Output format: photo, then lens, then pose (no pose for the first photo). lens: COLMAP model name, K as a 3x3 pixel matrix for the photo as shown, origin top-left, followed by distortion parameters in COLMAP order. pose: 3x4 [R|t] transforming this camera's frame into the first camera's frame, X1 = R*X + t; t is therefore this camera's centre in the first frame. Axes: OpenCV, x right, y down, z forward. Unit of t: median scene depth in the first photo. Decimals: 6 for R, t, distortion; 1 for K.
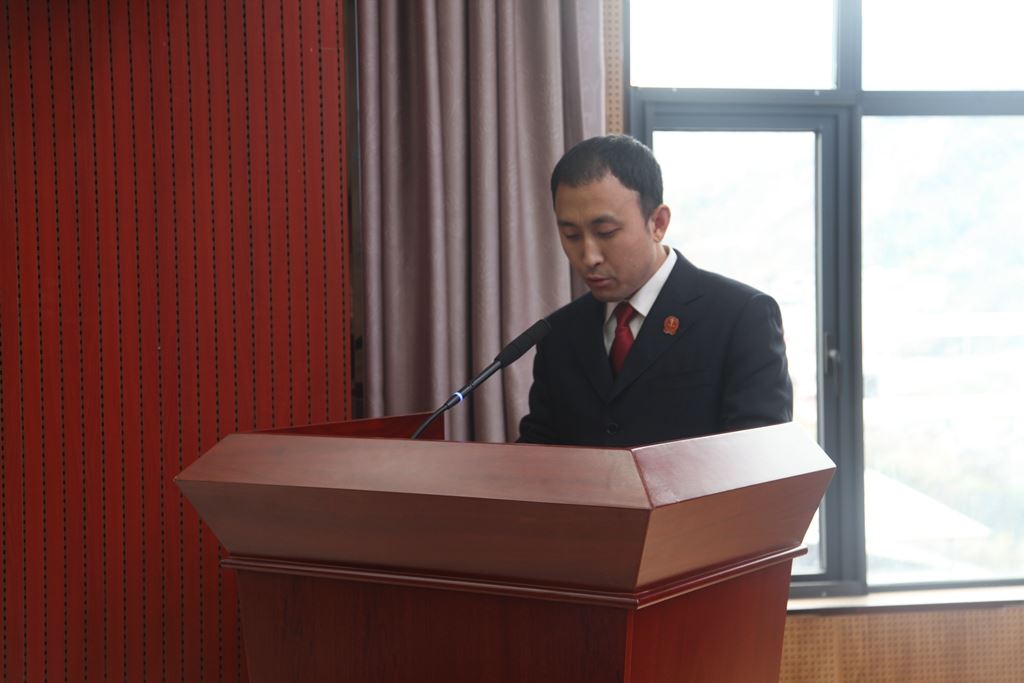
lens RADIAL K [[2524.2, 0, 575.5], [0, 2524.2, 358.3], [0, 0, 1]] dist [0.391414, 0.000000]
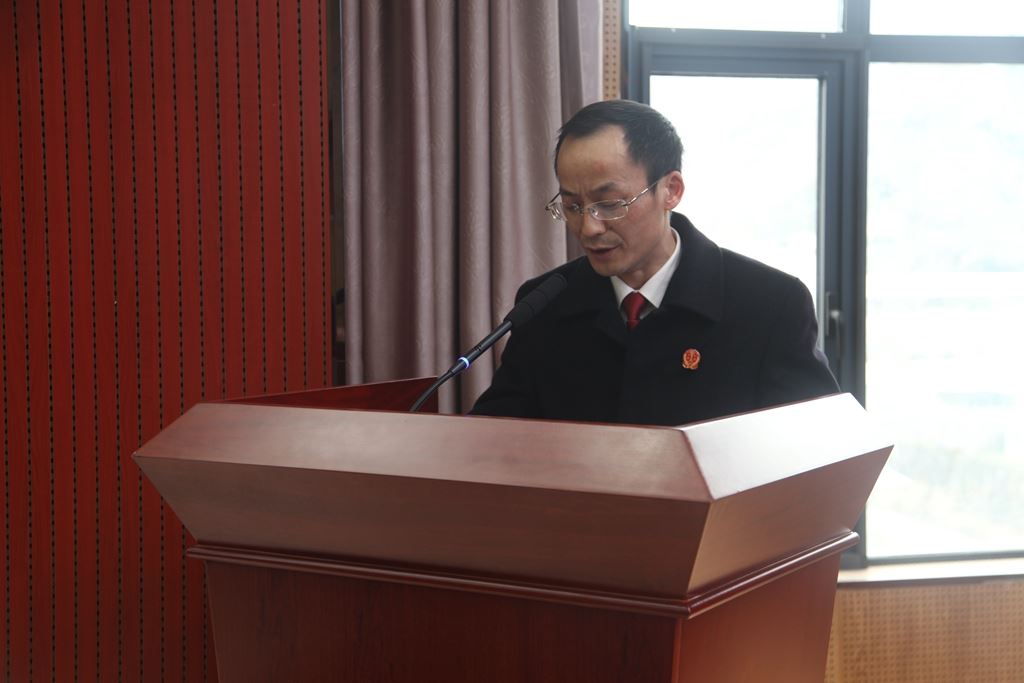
lens RADIAL K [[1604.2, 0, 494.0], [0, 1604.2, 352.9], [0, 0, 1]] dist [0.189109, 0.000000]
pose [[0.997980, 0.006822, 0.063167, -0.066770], [-0.008472, 0.999629, 0.025890, -0.002134], [-0.062967, -0.026373, 0.997667, 0.425761]]
